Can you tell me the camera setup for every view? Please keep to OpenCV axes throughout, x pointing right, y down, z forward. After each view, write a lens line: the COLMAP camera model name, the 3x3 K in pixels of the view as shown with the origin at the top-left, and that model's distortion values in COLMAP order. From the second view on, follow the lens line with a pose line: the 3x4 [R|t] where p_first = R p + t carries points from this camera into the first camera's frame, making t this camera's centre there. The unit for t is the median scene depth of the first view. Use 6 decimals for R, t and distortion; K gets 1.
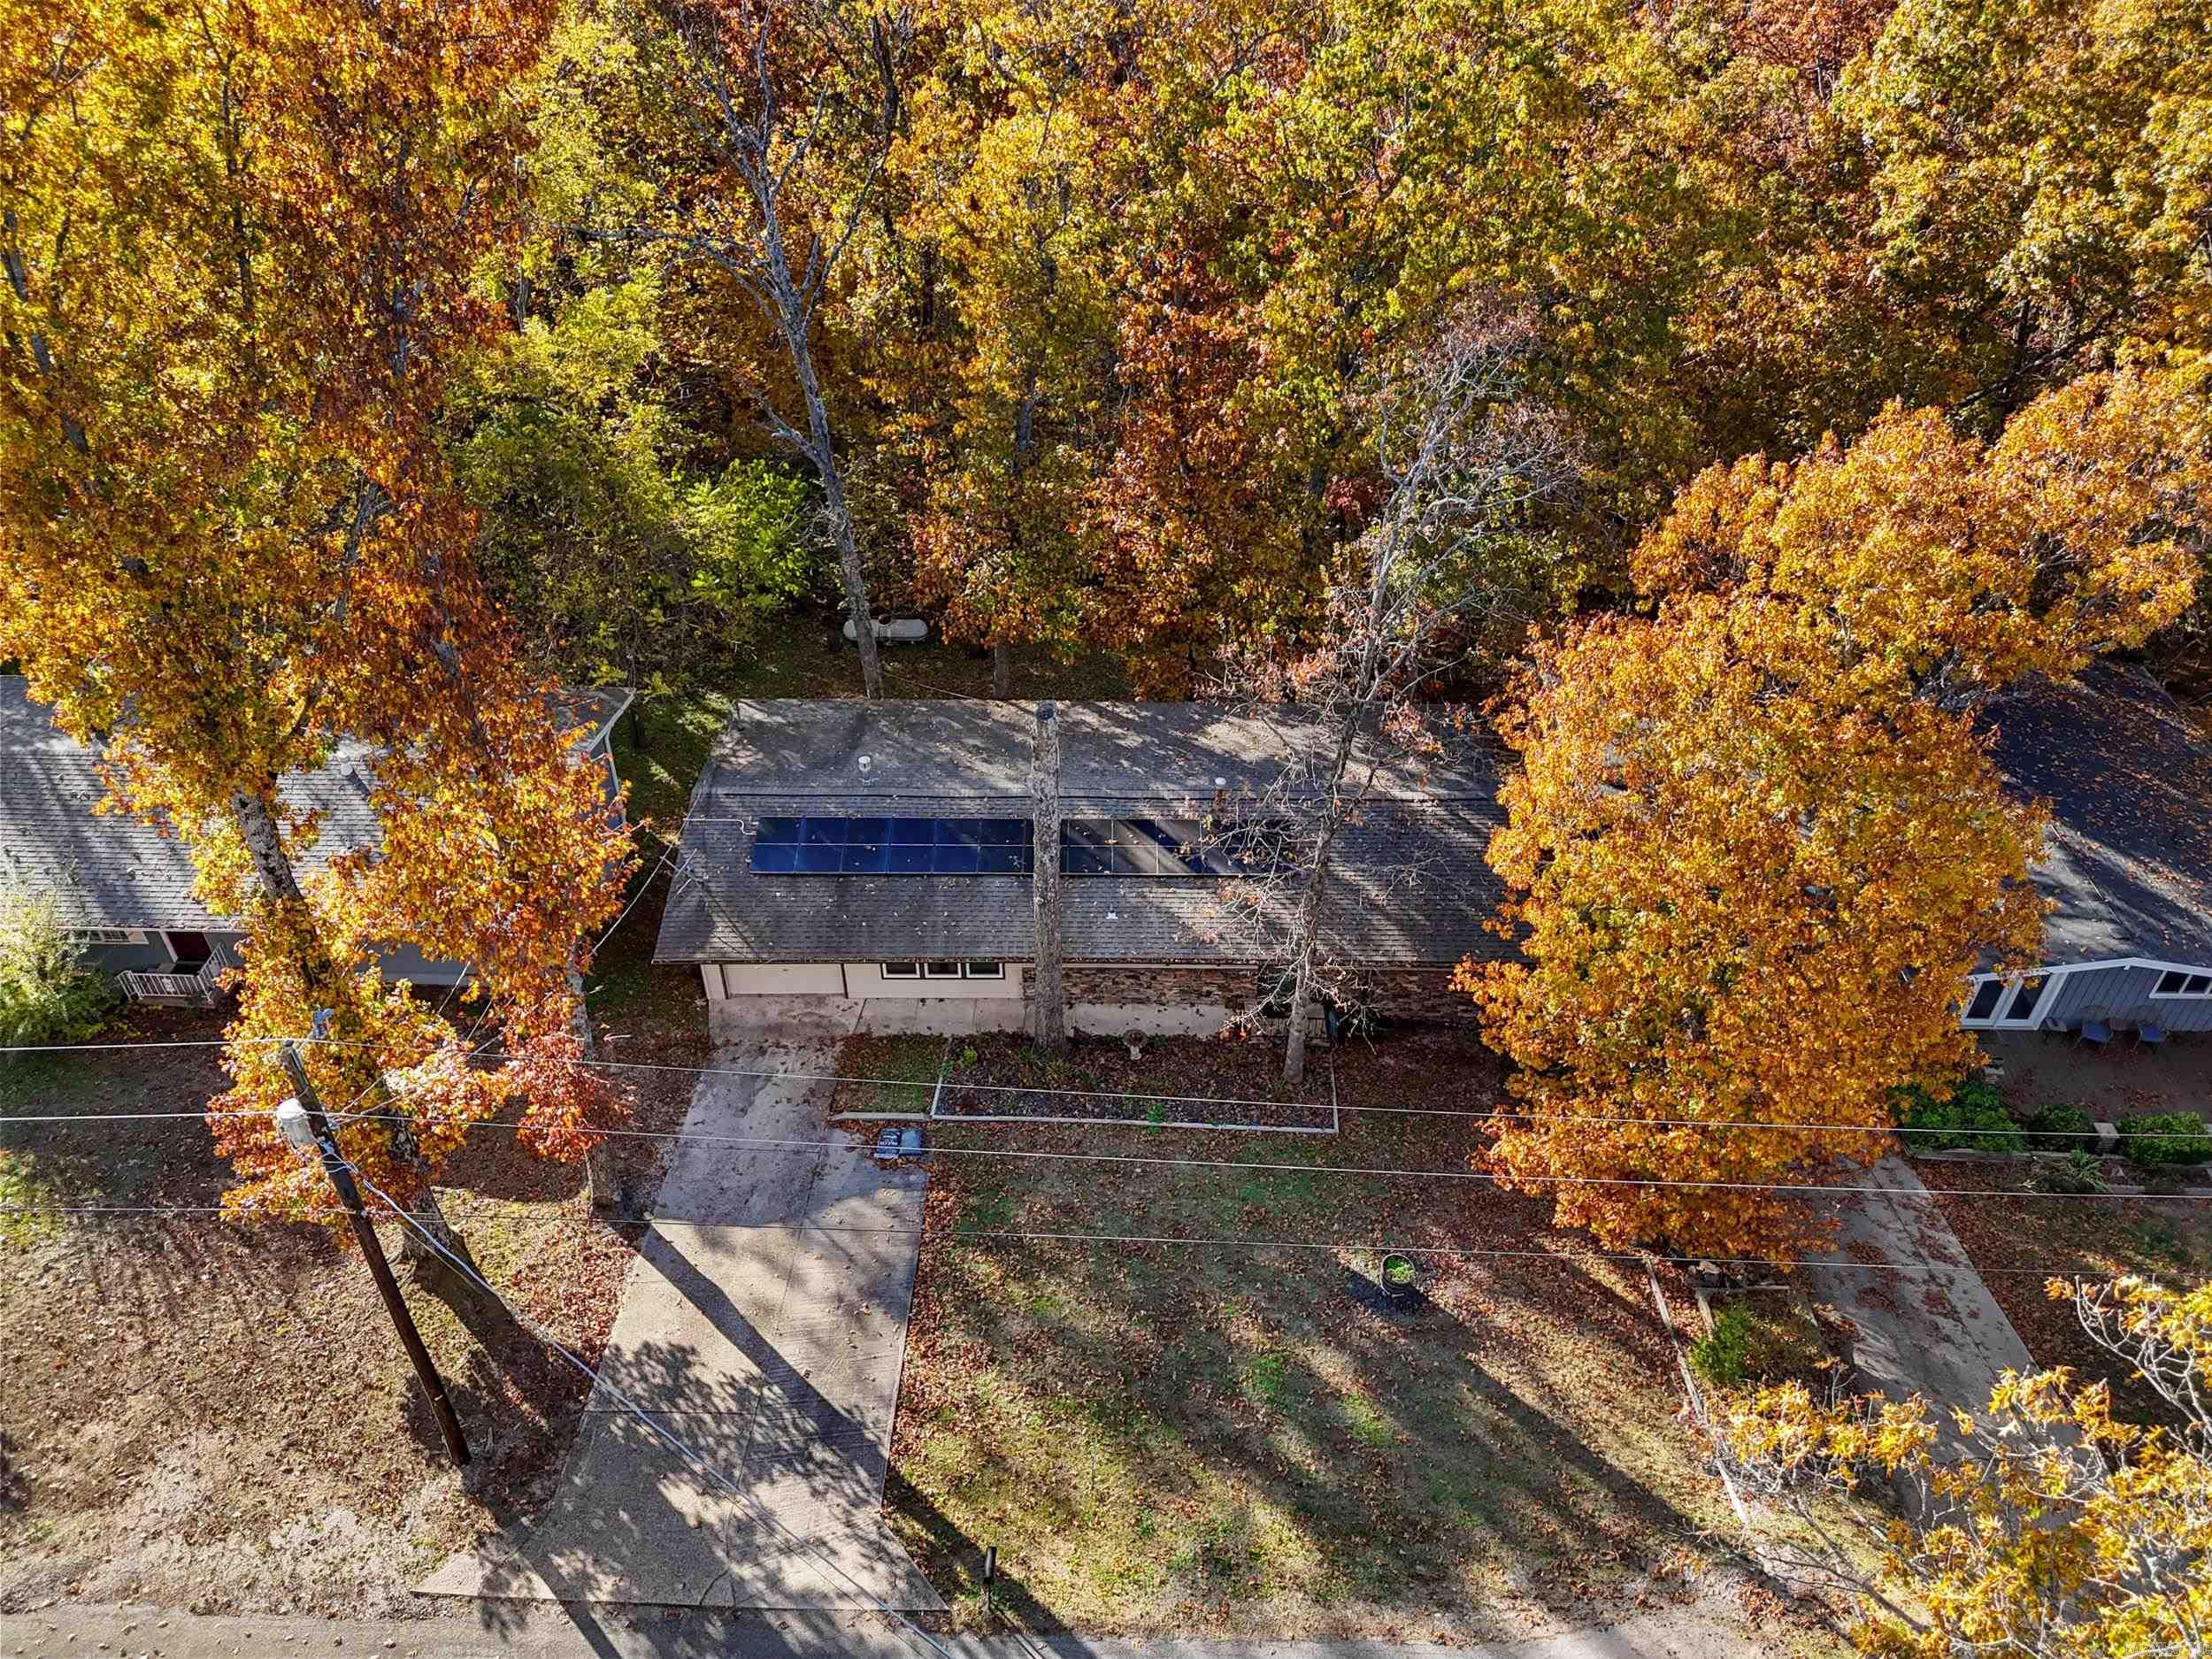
lens RADIAL K [[1551.2, 0, 1109.4], [0, 1551.2, 827.3], [0, 0, 1]] dist [0.045413, -0.017738]
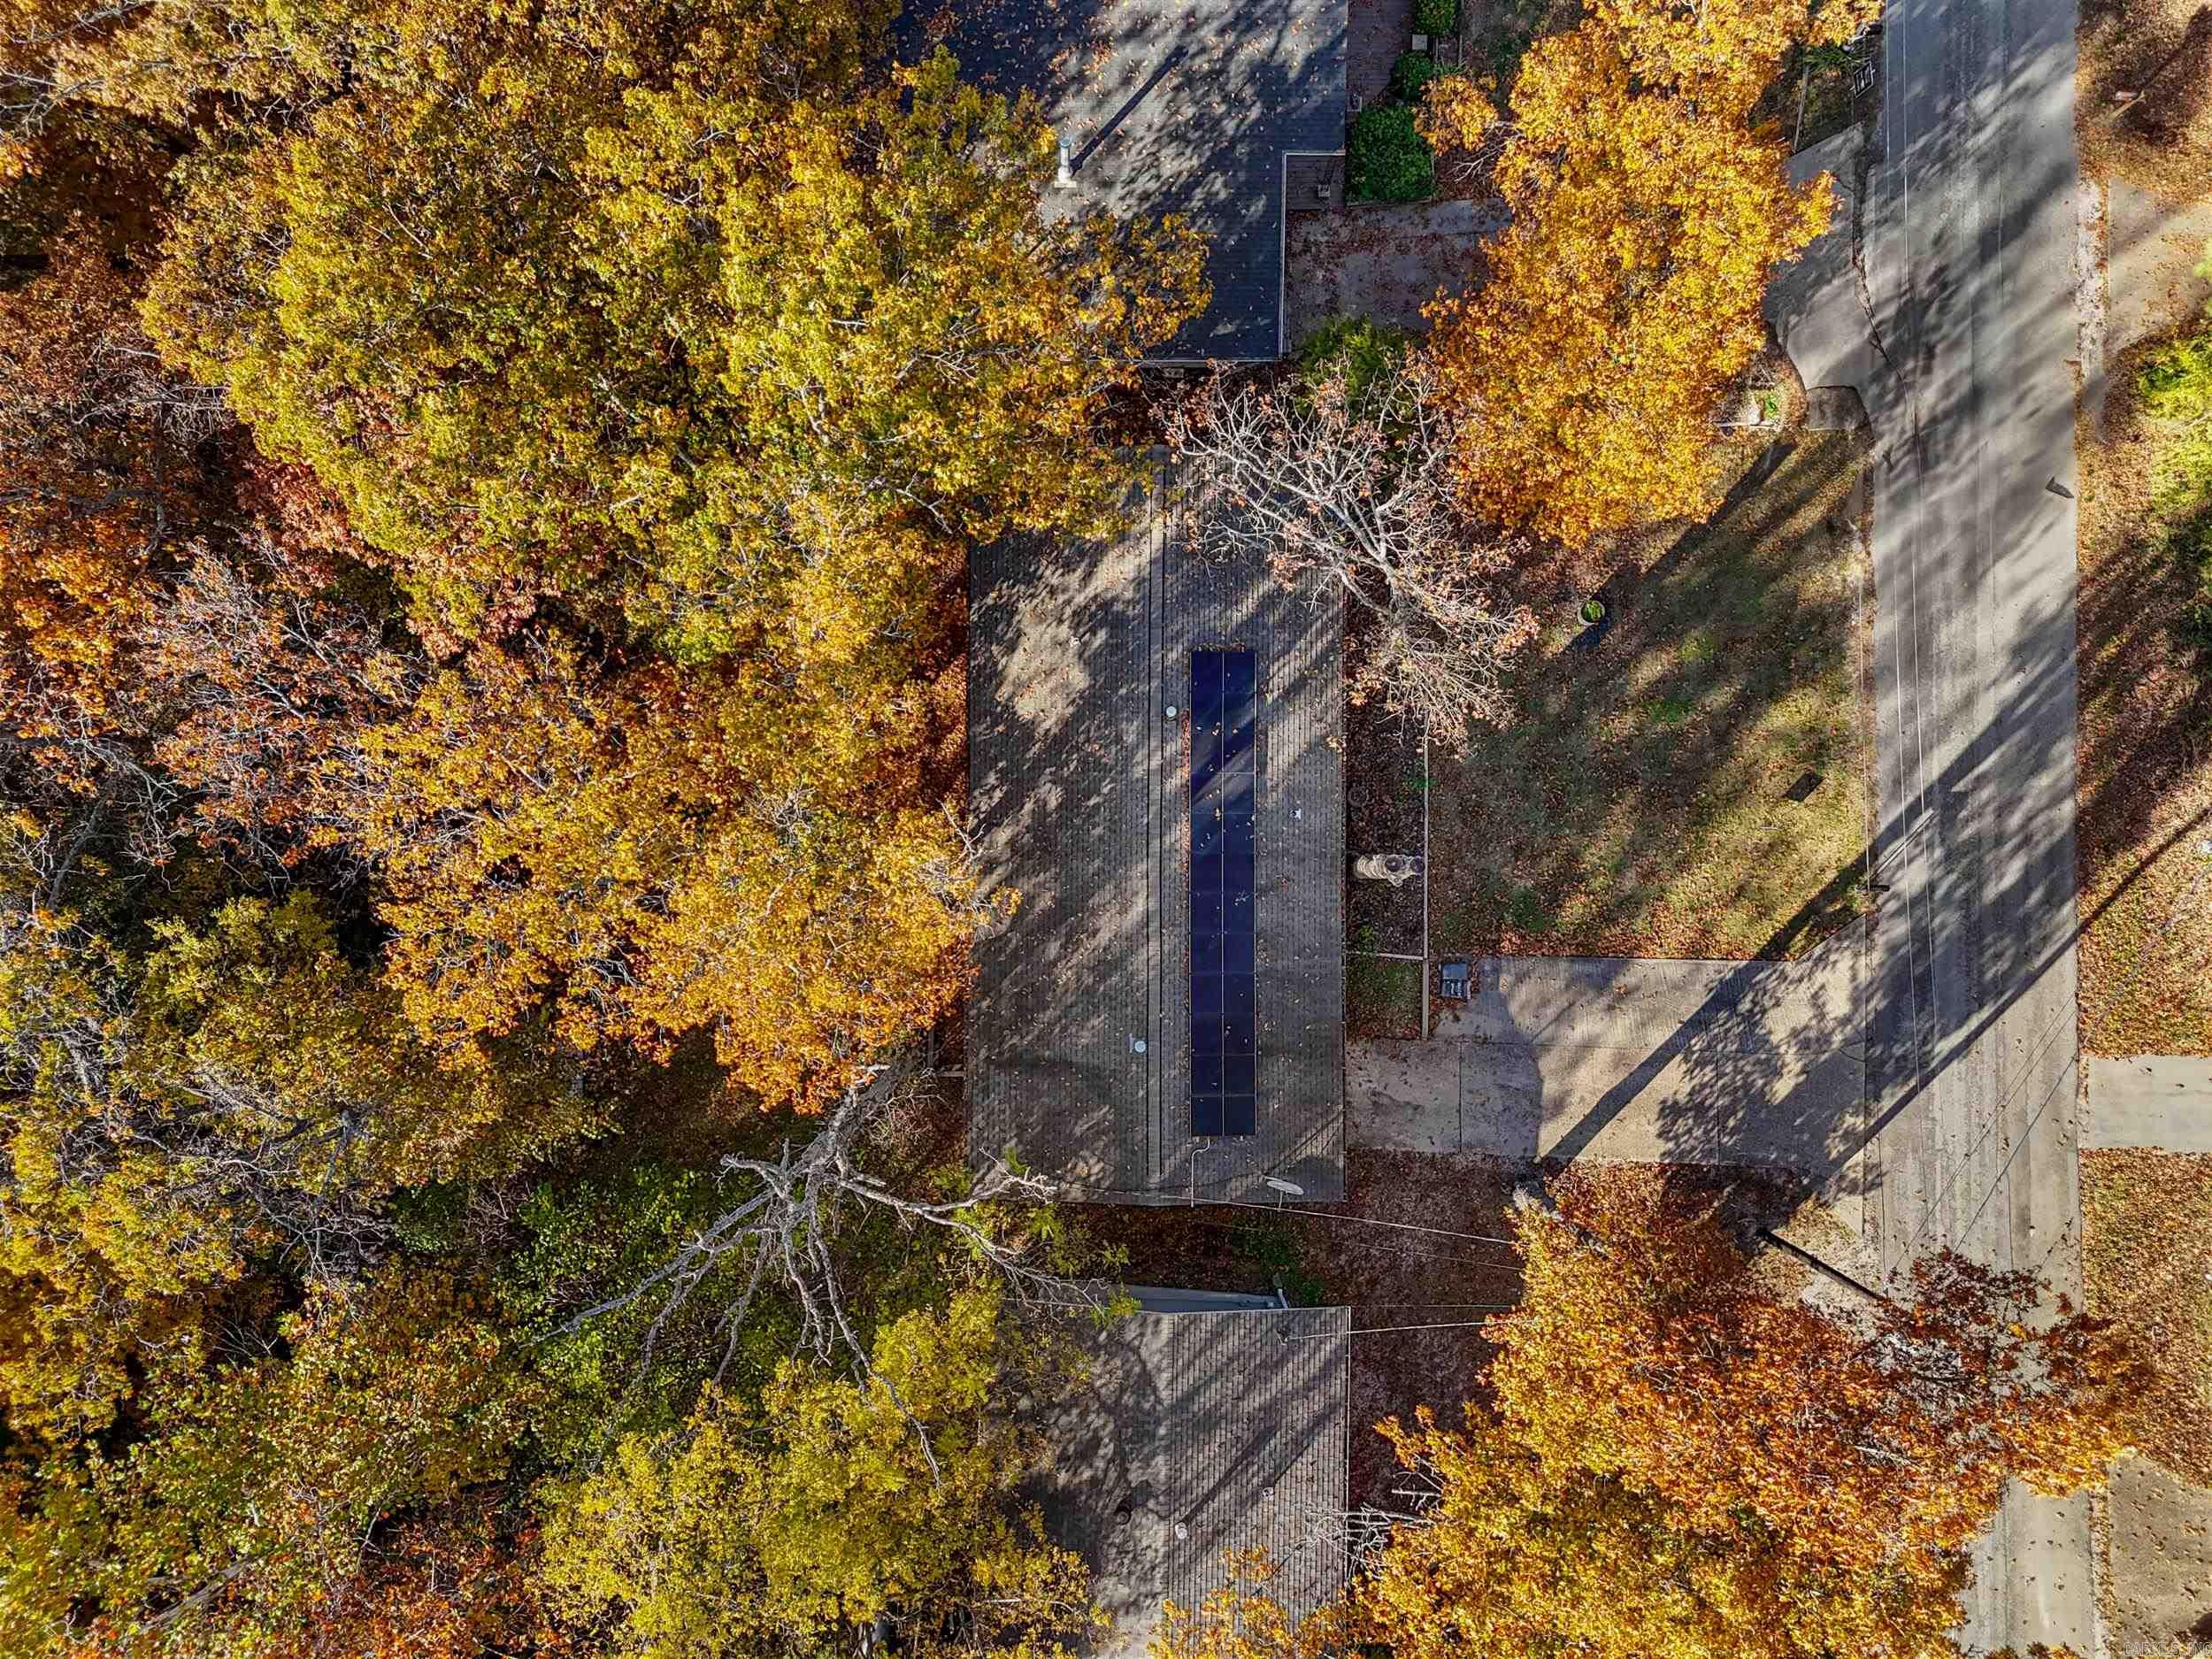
lens RADIAL K [[1551.2, 0, 1104.0], [0, 1551.2, 831.4], [0, 0, 1]] dist [0.045413, -0.017738]
pose [[0.002772, -0.999924, 0.012041, -0.031948], [0.673859, 0.010764, 0.738781, -1.111911], [-0.738855, 0.006066, 0.673838, 0.405926]]
